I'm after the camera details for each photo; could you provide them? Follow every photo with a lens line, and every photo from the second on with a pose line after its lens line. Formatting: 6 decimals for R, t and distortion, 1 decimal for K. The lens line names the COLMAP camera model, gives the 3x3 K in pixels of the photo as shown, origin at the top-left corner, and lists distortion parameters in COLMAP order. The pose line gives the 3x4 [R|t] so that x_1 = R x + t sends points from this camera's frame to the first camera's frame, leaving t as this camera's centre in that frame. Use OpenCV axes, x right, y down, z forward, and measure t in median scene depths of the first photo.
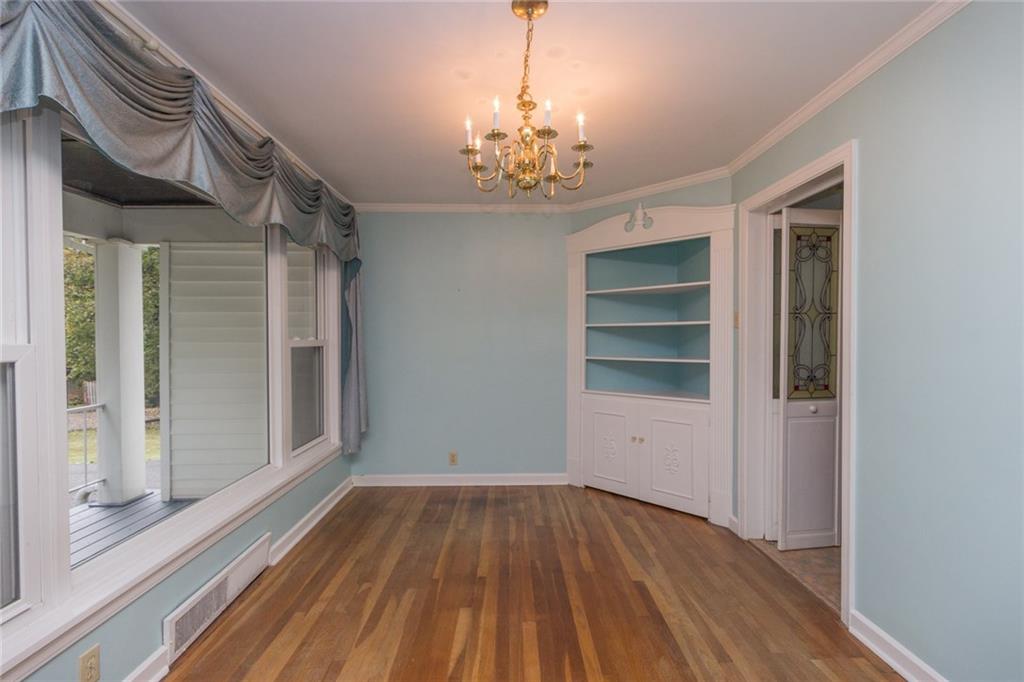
lens RADIAL K [[465.2, 0, 510.1], [0, 465.2, 344.0], [0, 0, 1]] dist [0.002138, -0.000258]
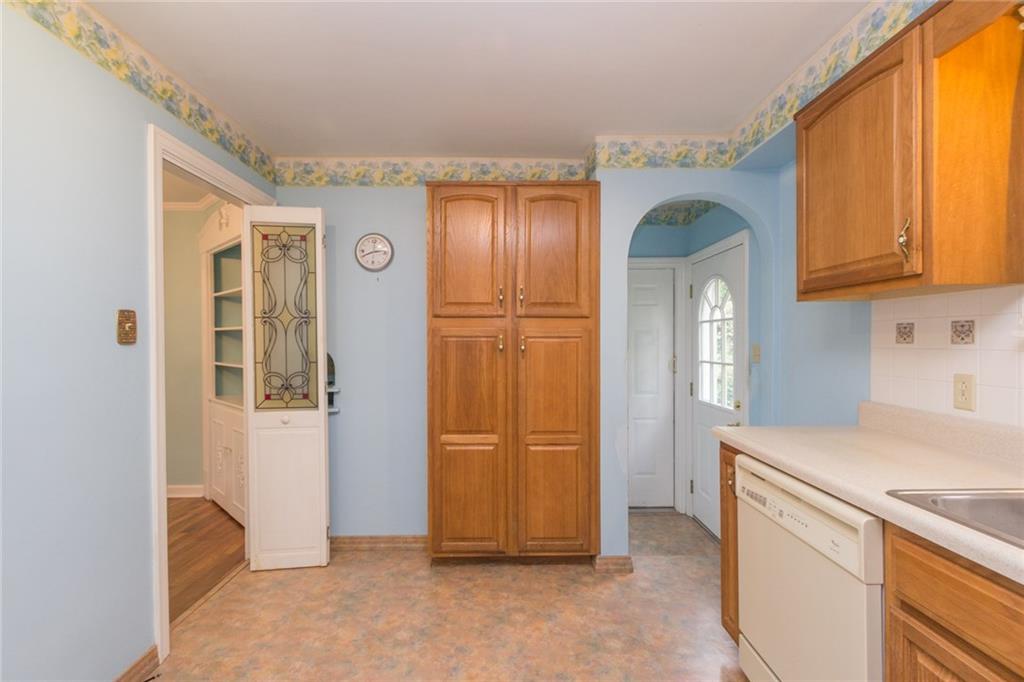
lens RADIAL K [[465.2, 0, 510.1], [0, 465.2, 344.0], [0, 0, 1]] dist [0.002138, -0.000258]
pose [[0.999983, 0.000059, 0.005865, 1.096307], [-0.000010, 0.999965, -0.008356, -0.004454], [-0.005866, 0.008356, 0.999948, 0.058367]]
